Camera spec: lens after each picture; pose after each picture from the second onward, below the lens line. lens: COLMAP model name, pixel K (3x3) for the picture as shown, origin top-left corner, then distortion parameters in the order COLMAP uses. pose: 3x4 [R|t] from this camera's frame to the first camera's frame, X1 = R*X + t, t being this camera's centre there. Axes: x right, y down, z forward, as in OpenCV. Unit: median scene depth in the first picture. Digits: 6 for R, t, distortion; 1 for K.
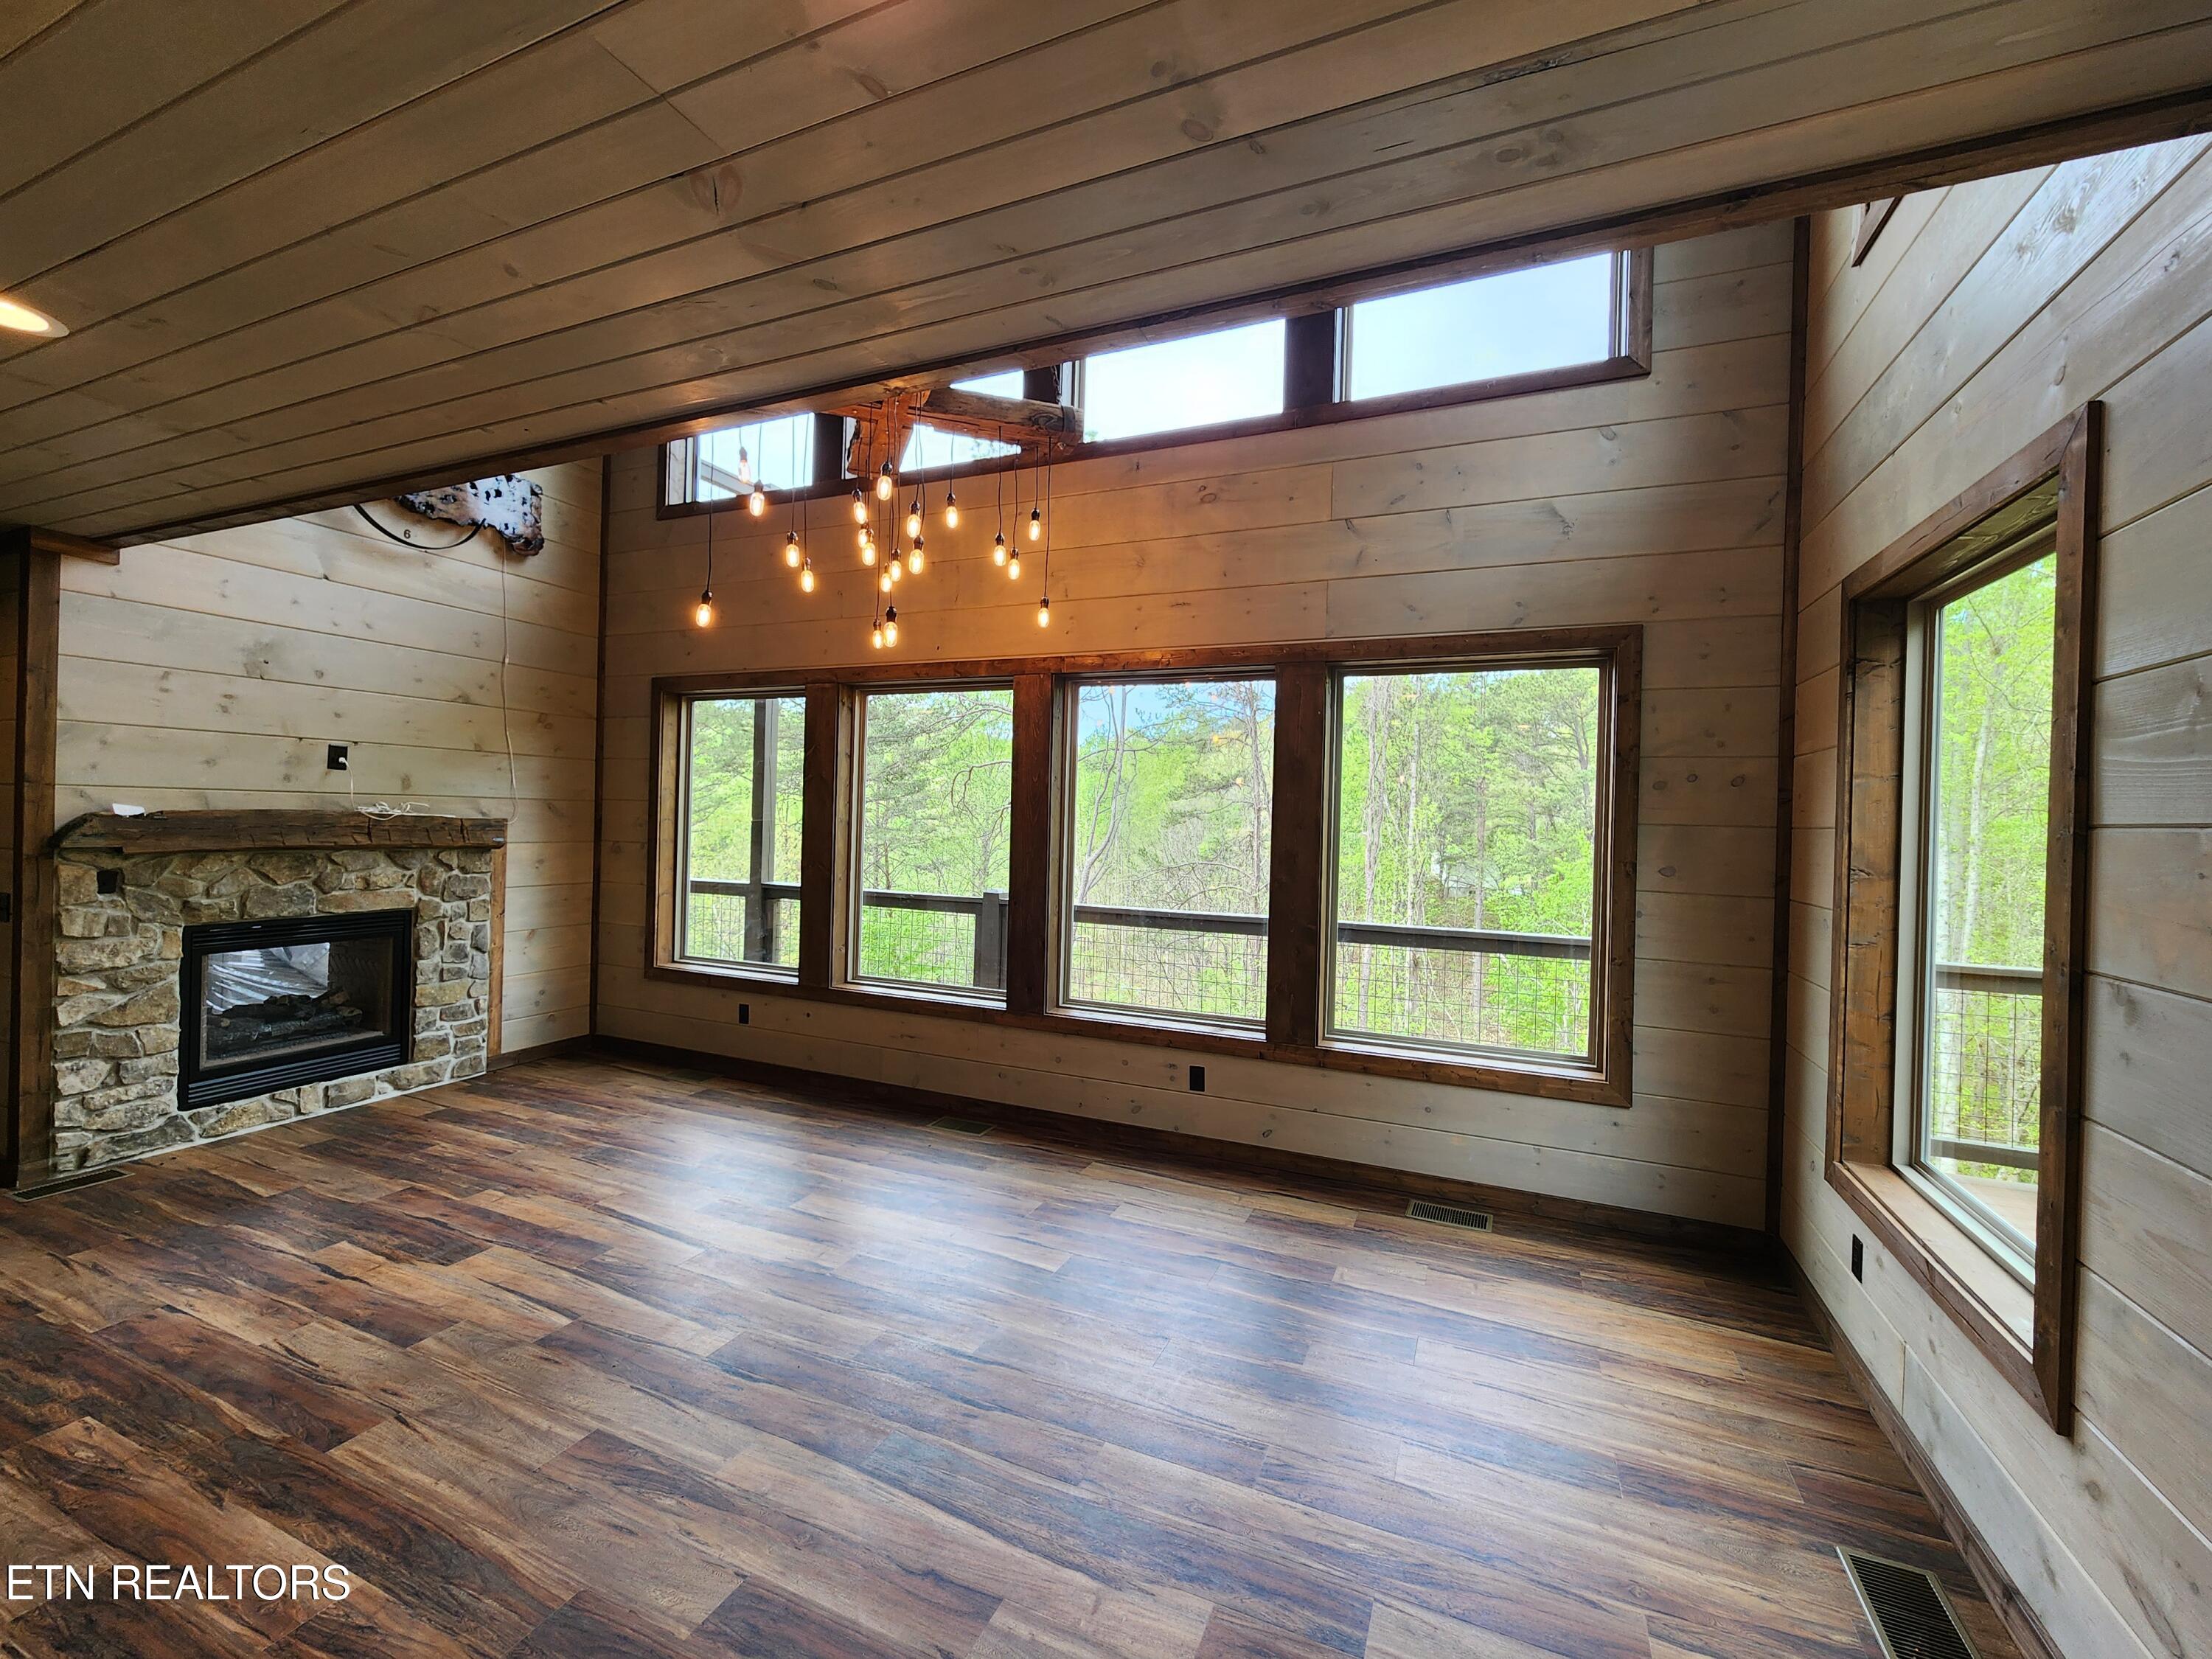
lens RADIAL K [[910.2, 0, 1106.0], [0, 910.2, 829.5], [0, 0, 1]] dist [-0.000323, 0.000040]
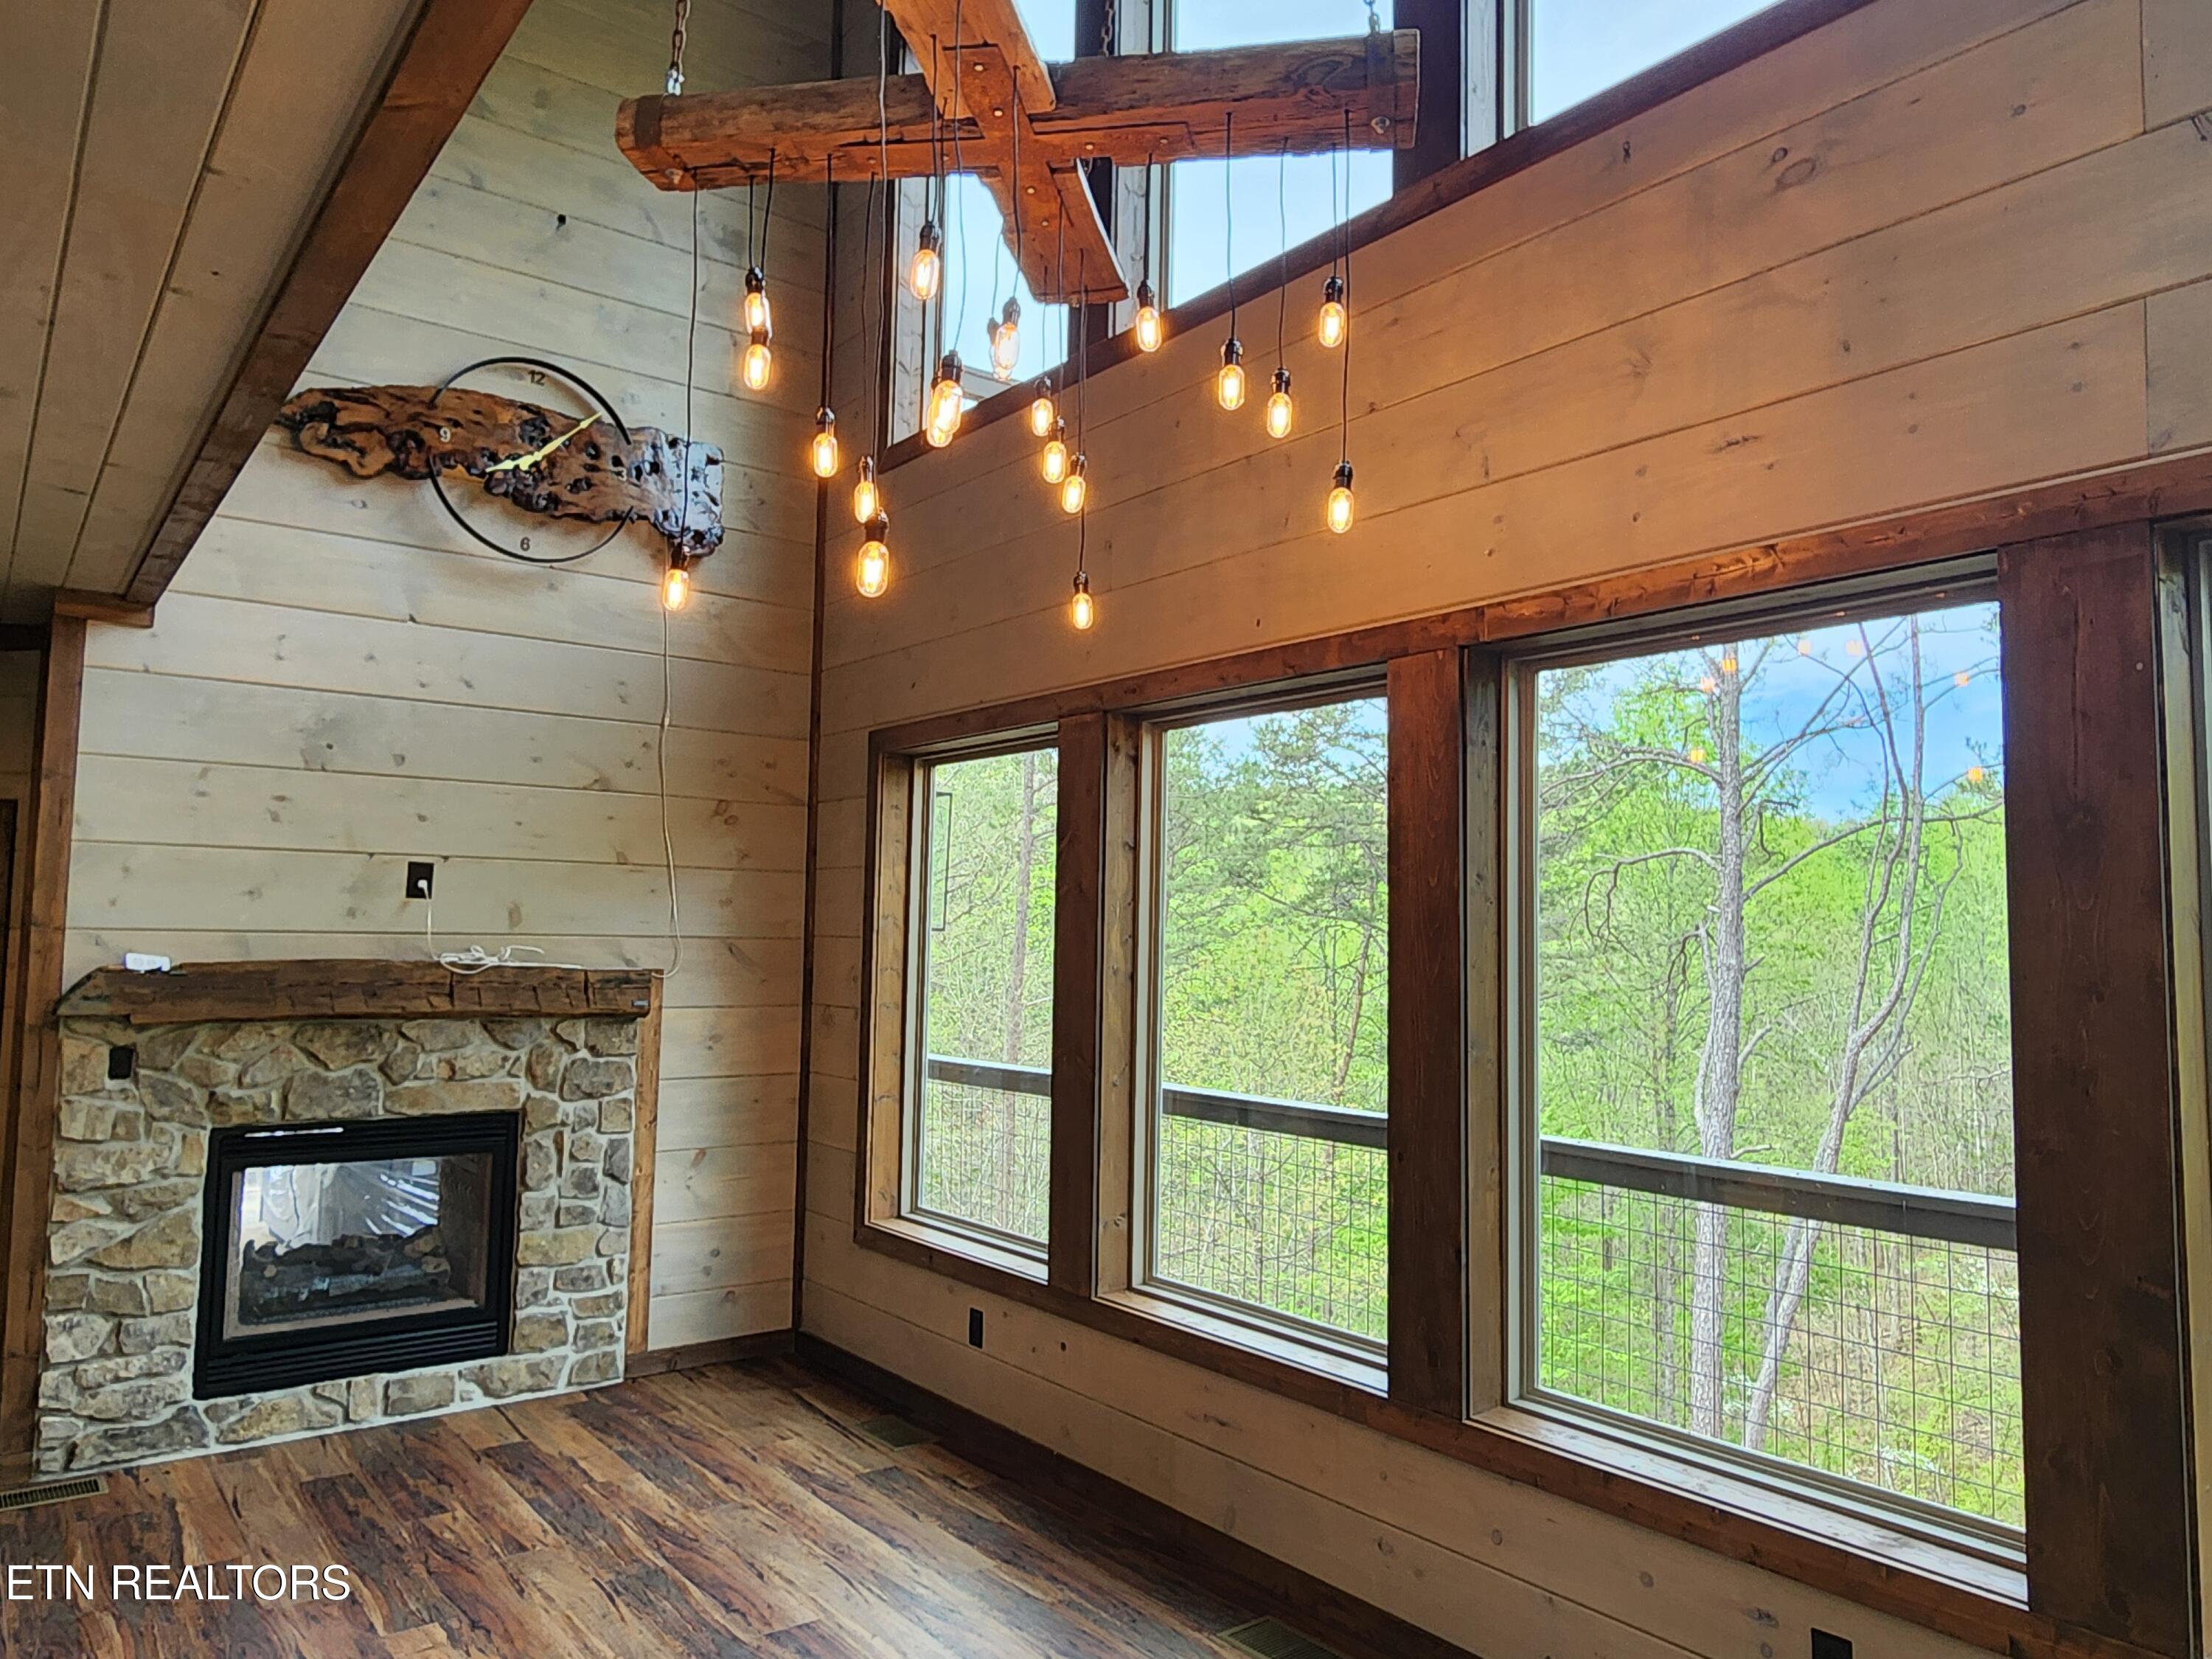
lens RADIAL K [[1514.3, 0, 1111.9], [0, 1514.3, 835.2], [0, 0, 1]] dist [0.003780, -0.001792]
pose [[0.876332, -0.045019, -0.479599, 0.151069], [0.000860, 0.995768, -0.091899, -0.009453], [0.481706, 0.080122, 0.872662, 0.279521]]
